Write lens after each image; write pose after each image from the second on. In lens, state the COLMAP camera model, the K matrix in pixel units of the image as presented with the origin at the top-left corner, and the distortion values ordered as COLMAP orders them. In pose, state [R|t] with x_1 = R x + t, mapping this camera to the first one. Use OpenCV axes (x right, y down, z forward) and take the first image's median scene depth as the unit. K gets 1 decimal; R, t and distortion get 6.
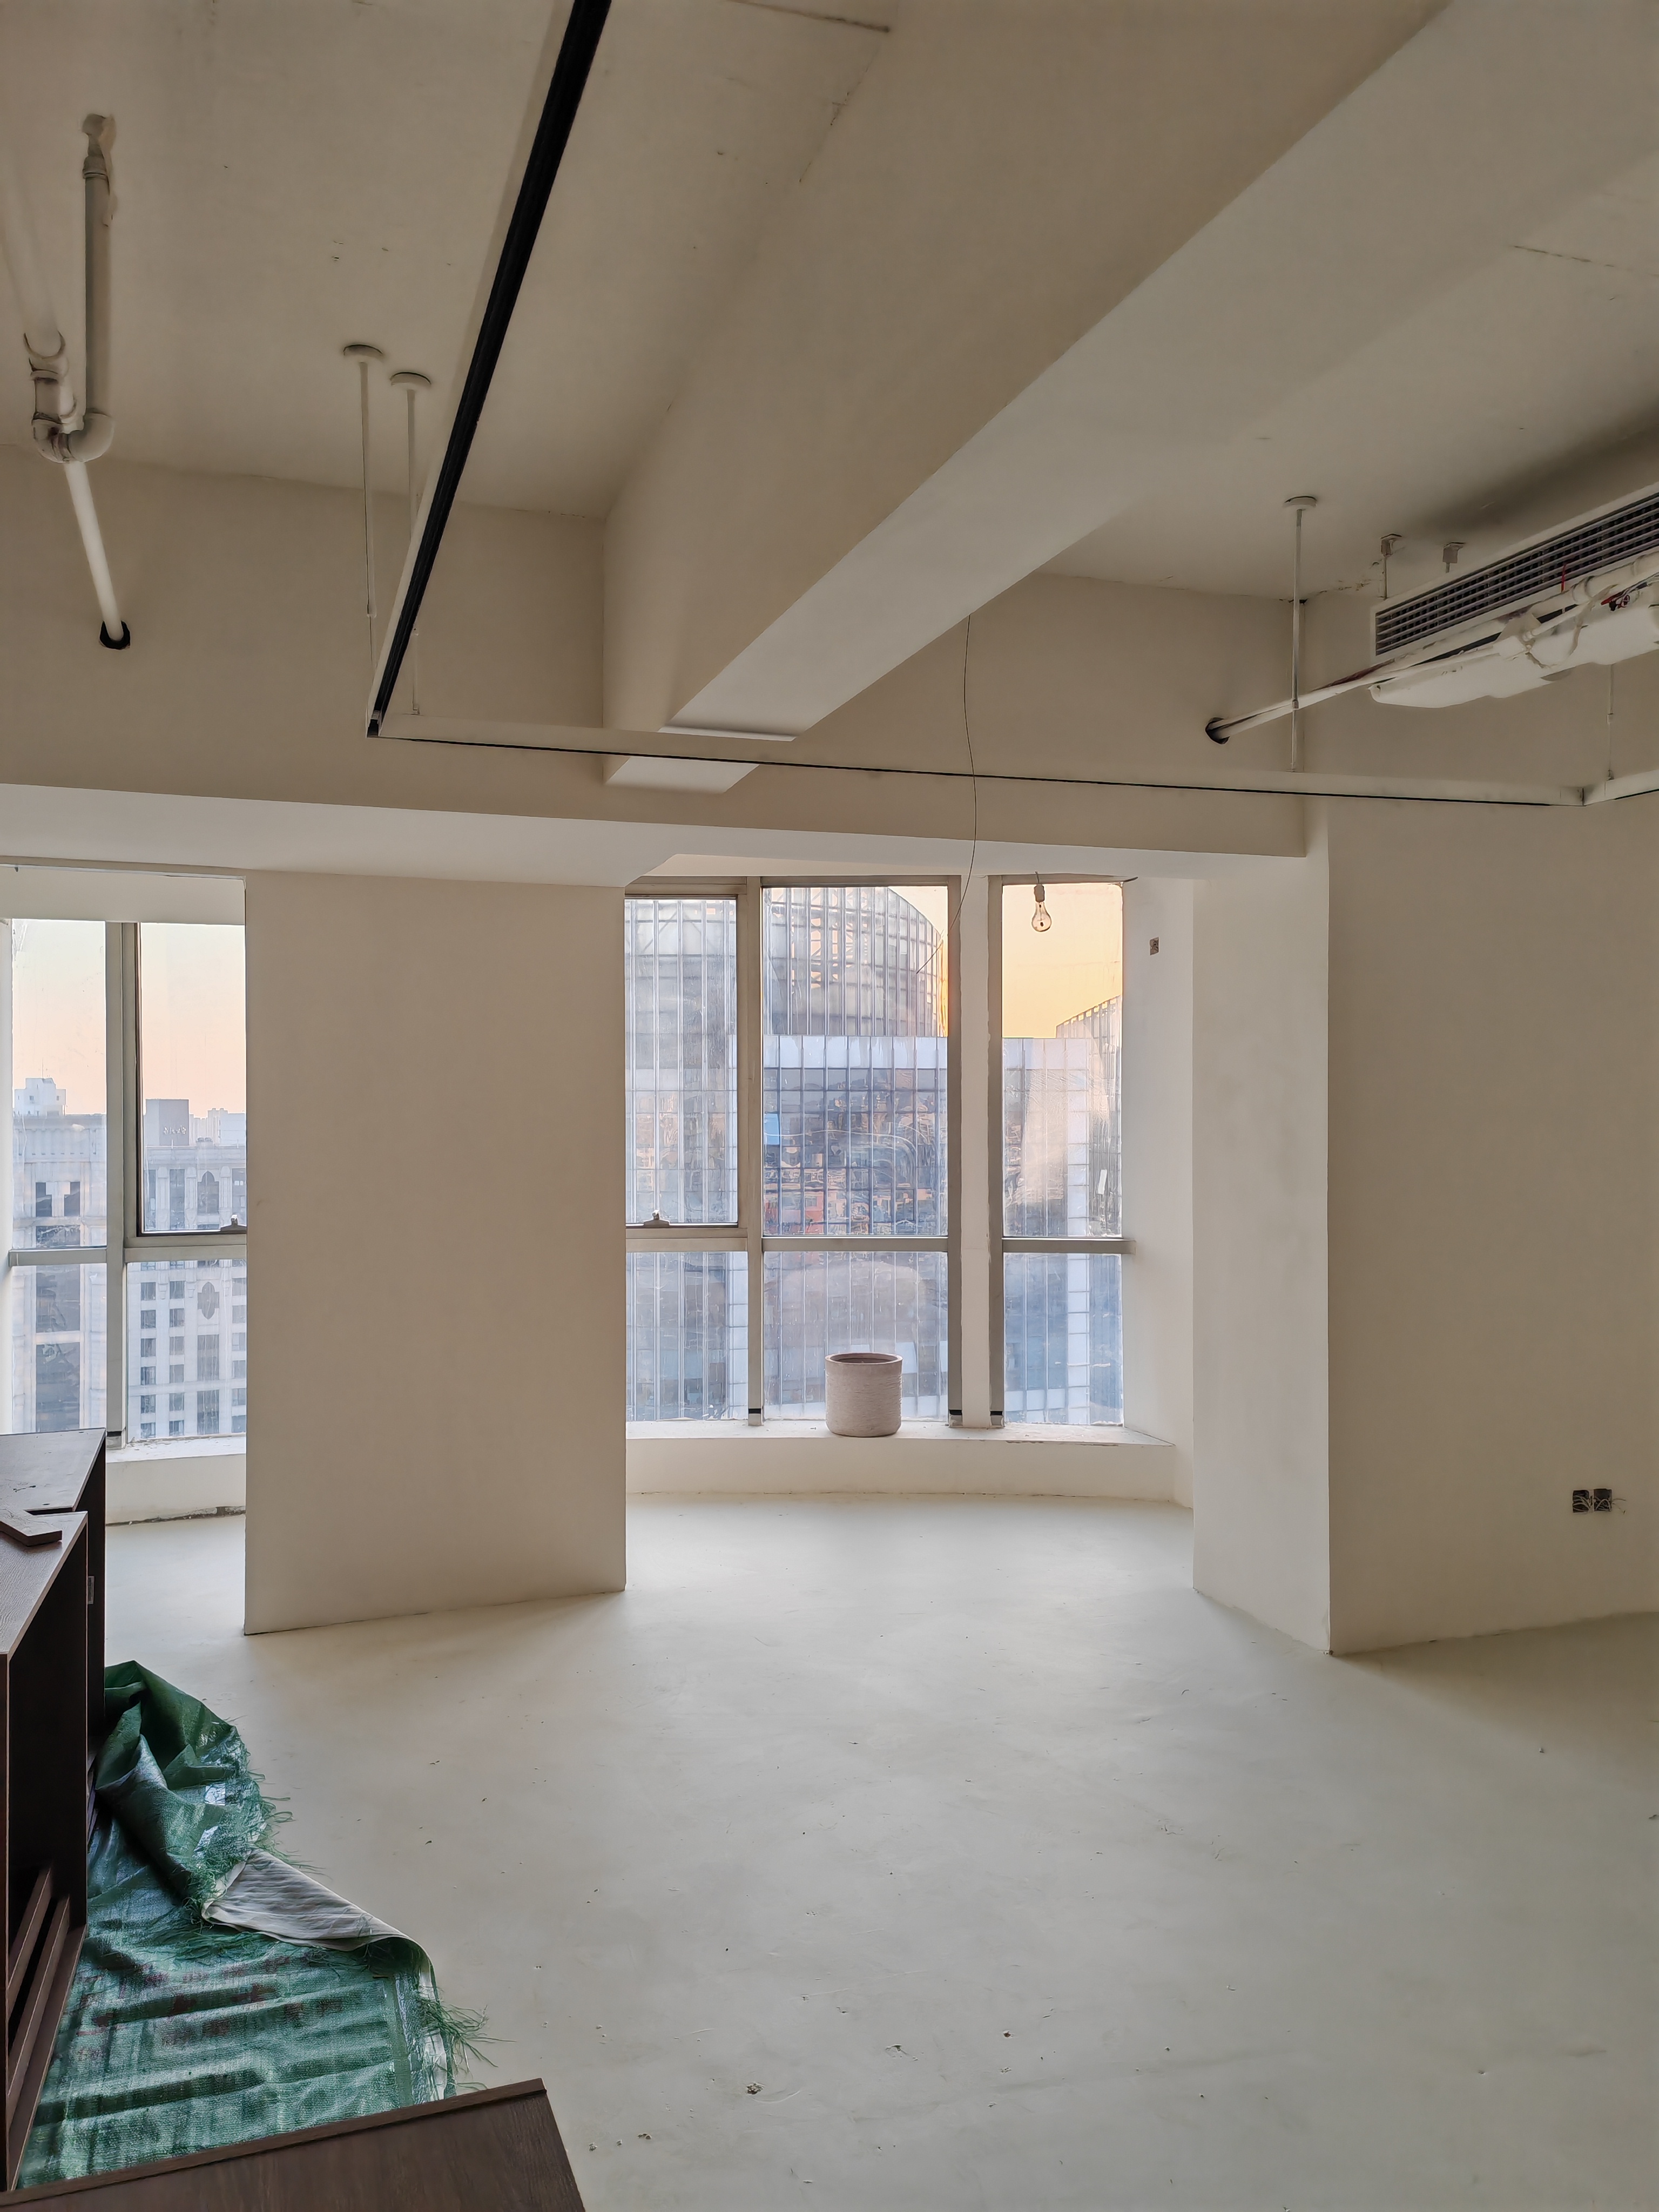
lens RADIAL K [[1605.7, 0, 829.5], [0, 1605.7, 1106.0], [0, 0, 1]] dist [0.082862, -0.074518]
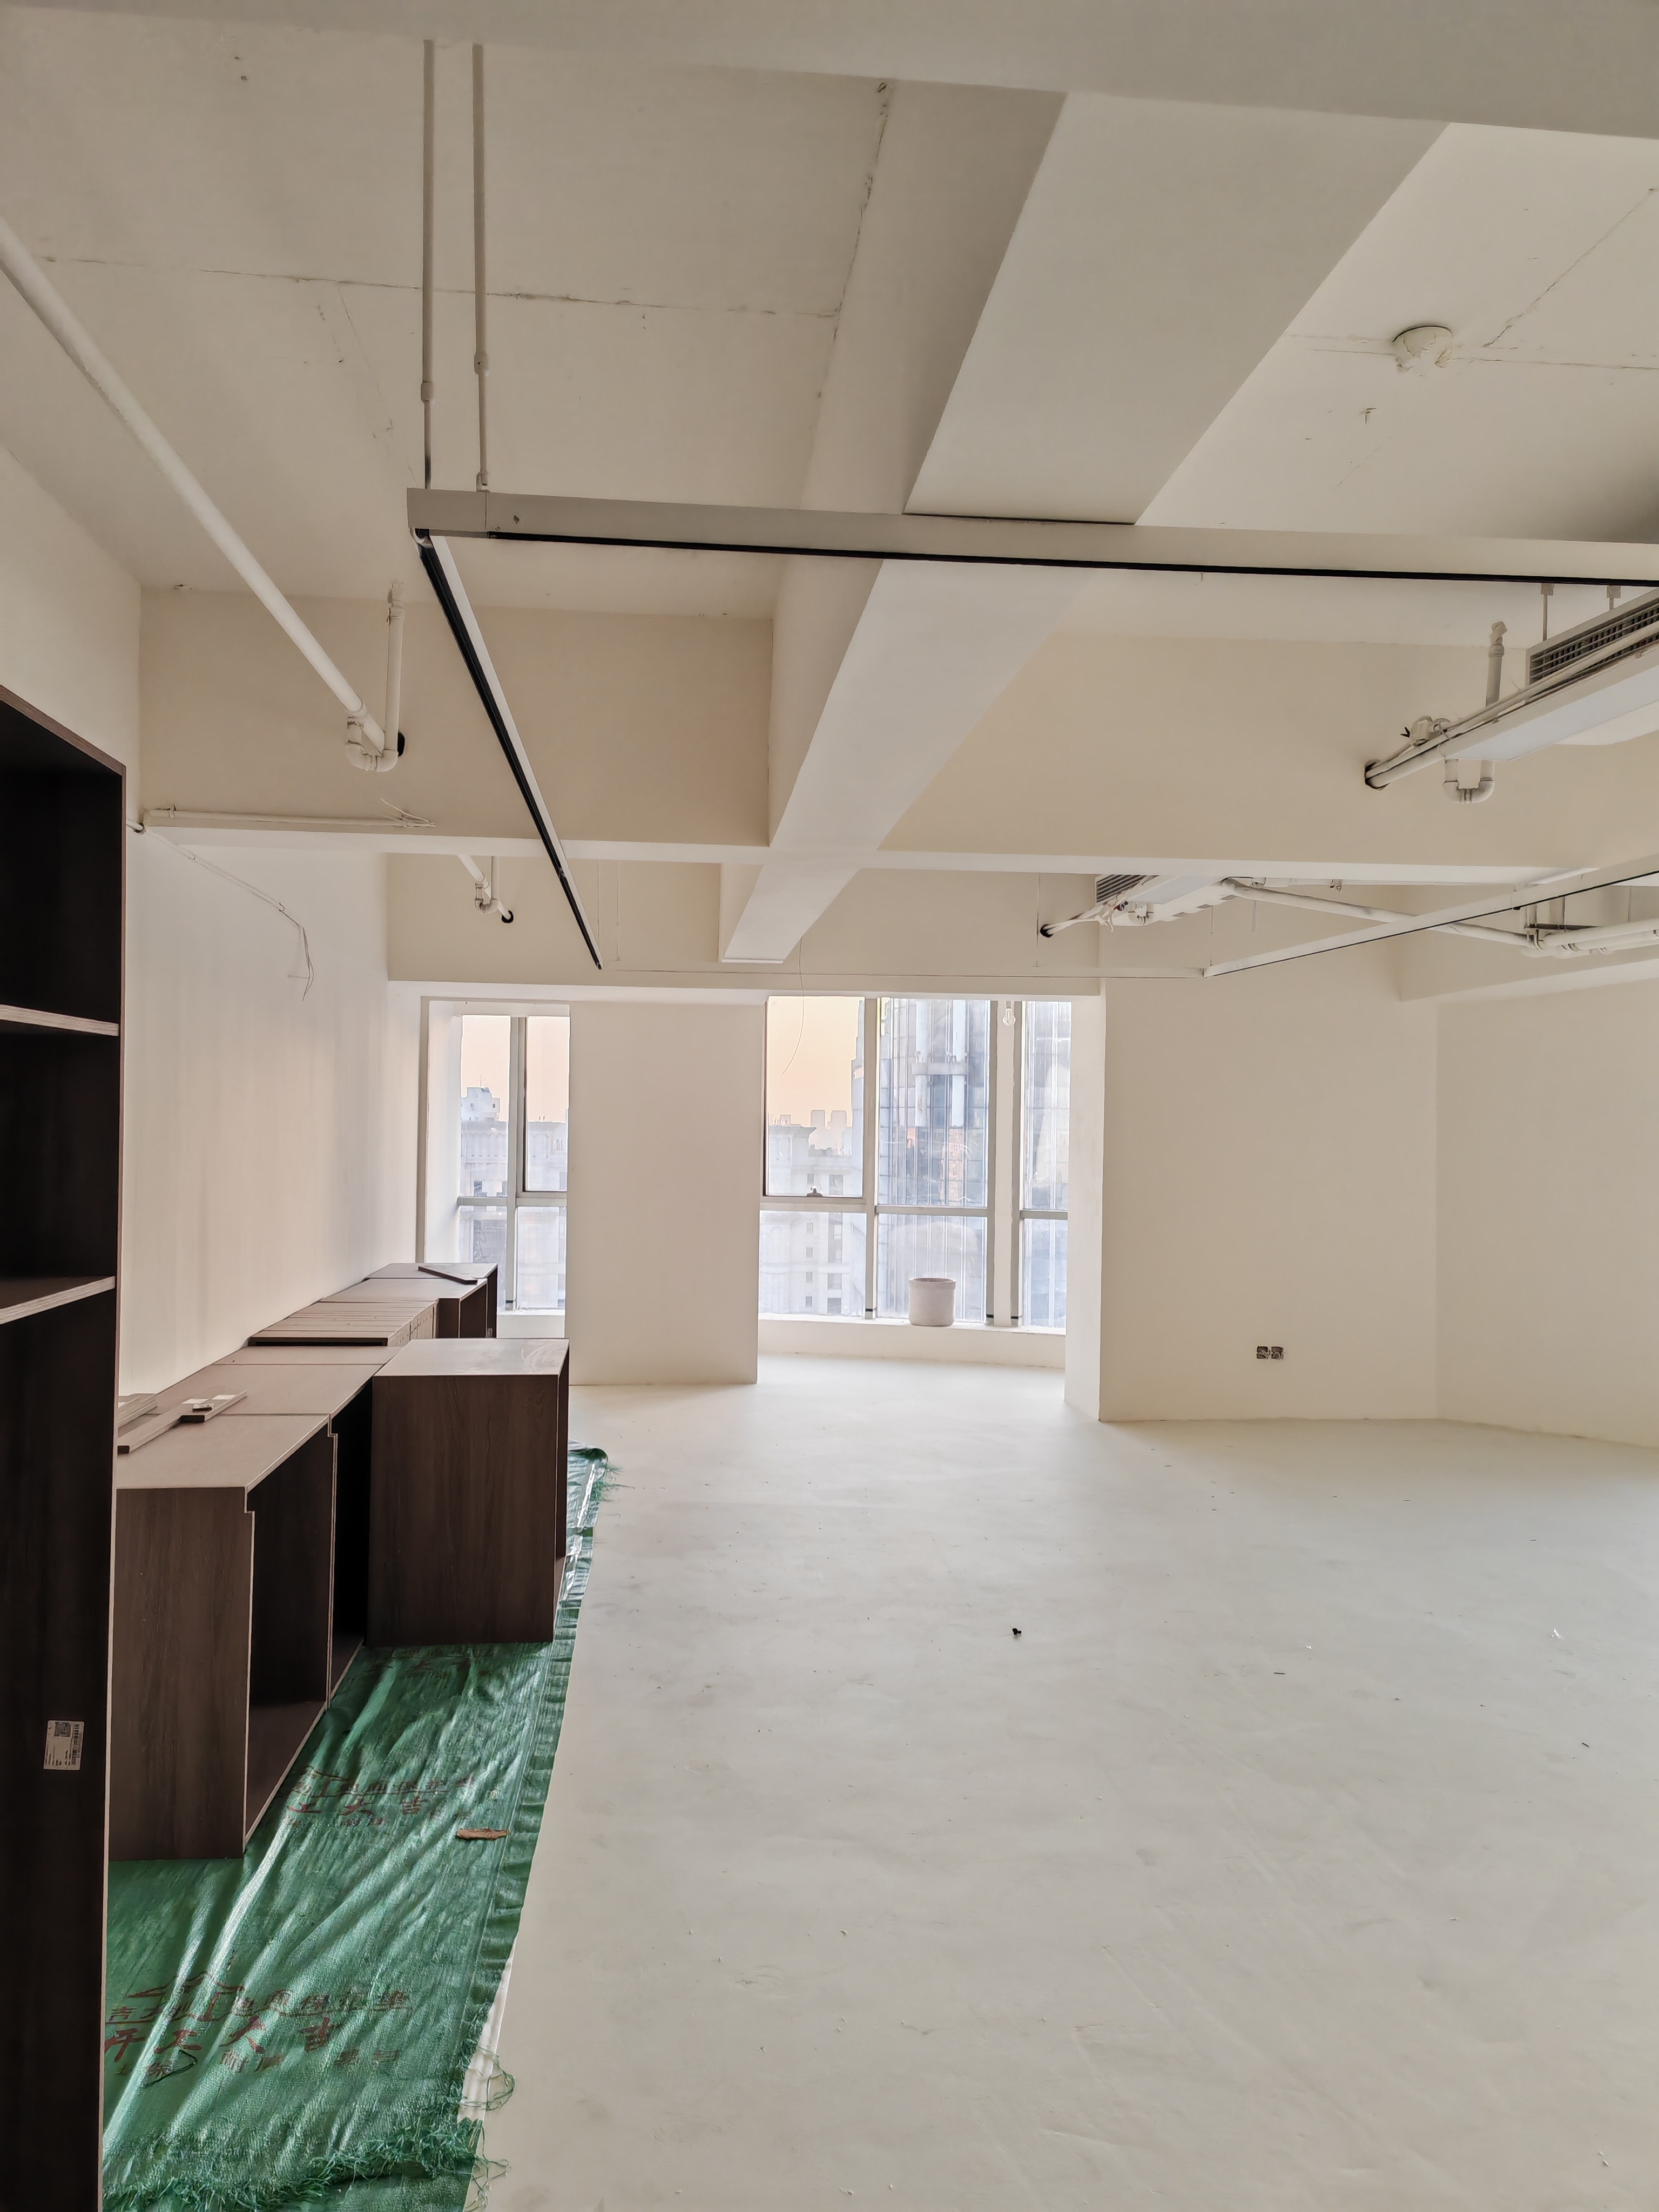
lens RADIAL K [[1605.7, 0, 829.5], [0, 1605.7, 1106.0], [0, 0, 1]] dist [0.082862, -0.074518]
pose [[0.972040, 0.011975, -0.234508, 0.299951], [-0.013989, 0.999878, -0.006924, -0.006728], [0.234396, 0.010011, 0.972090, -0.611031]]
